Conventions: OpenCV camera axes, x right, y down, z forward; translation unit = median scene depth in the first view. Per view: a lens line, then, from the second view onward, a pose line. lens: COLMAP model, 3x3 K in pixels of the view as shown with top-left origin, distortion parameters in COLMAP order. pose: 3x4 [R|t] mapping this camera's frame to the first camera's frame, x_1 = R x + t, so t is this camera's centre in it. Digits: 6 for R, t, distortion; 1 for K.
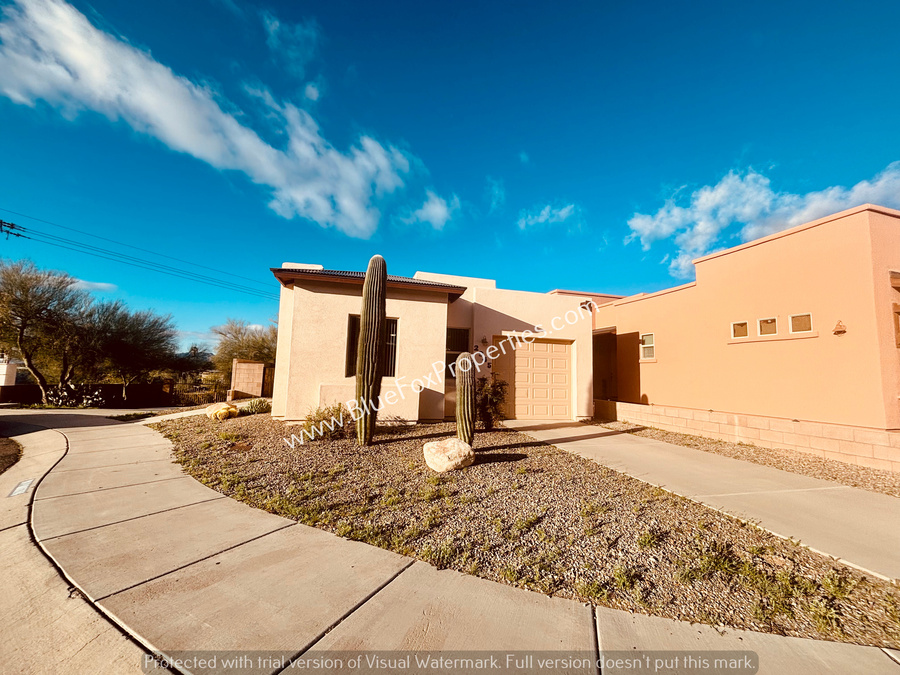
lens RADIAL K [[361.7, 0, 449.1], [0, 361.7, 332.5], [0, 0, 1]] dist [0.011625, -0.001014]
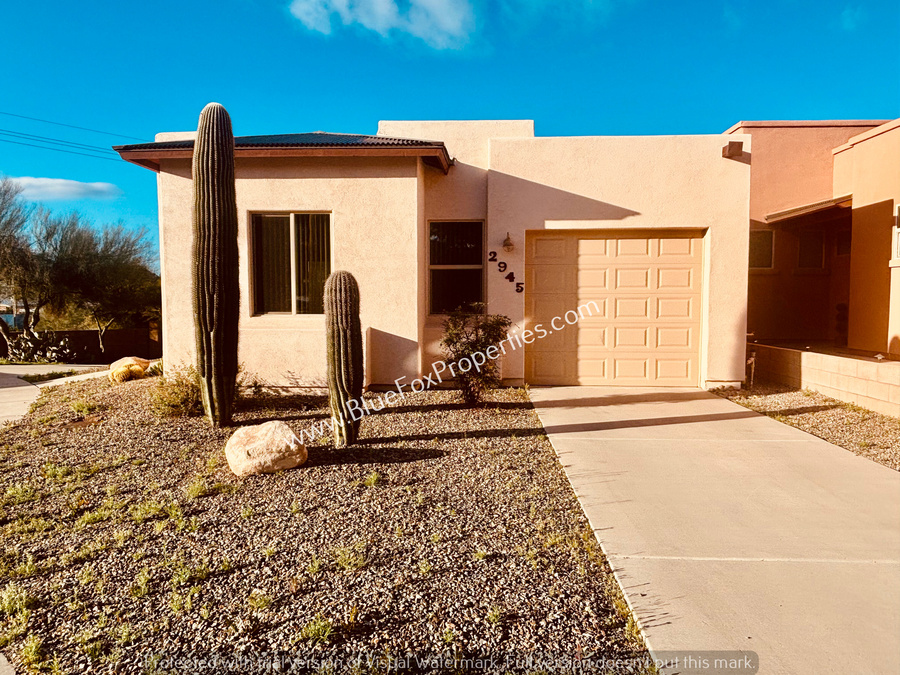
lens RADIAL K [[624.7, 0, 450.5], [0, 624.7, 340.4], [0, 0, 1]] dist [0.002125, -0.002122]
pose [[0.953347, -0.012736, -0.301607, 0.282593], [0.064469, 0.984649, 0.162202, 0.011174], [0.294911, -0.174080, 0.939534, 0.083877]]
